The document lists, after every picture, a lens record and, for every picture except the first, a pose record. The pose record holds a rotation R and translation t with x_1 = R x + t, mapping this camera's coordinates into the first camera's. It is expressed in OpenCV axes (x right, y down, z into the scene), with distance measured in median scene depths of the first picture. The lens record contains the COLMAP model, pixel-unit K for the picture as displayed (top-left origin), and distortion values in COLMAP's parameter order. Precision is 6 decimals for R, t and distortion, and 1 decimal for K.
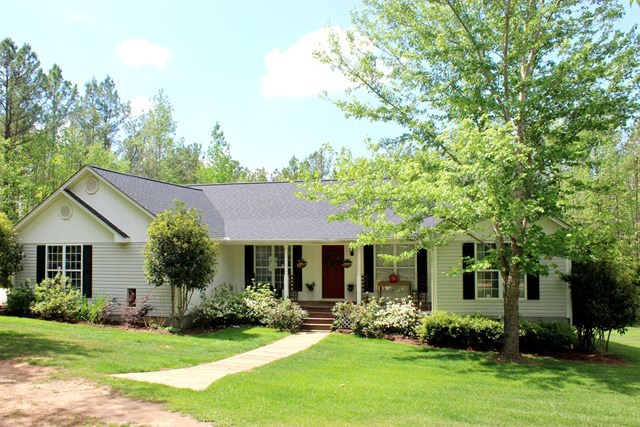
lens RADIAL K [[560.4, 0, 320.0], [0, 560.4, 213.5], [0, 0, 1]] dist [-0.116146, 0.009318]
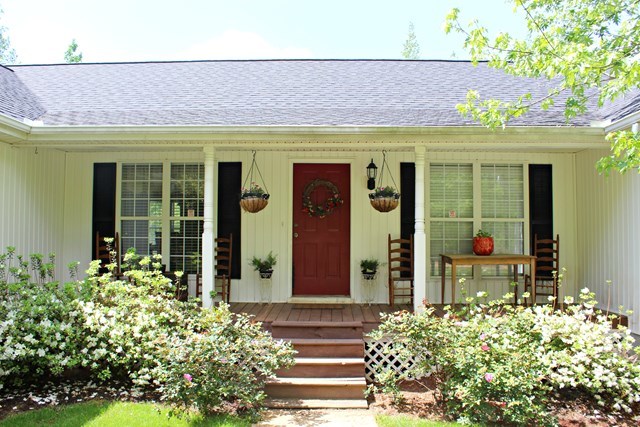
lens RADIAL K [[560.4, 0, 320.0], [0, 560.4, 213.5], [0, 0, 1]] dist [-0.116146, 0.009318]
pose [[0.975399, 0.017777, 0.219727, -0.071539], [-0.021225, 0.999686, 0.013342, 0.095378], [-0.219421, -0.017678, 0.975470, 0.665734]]
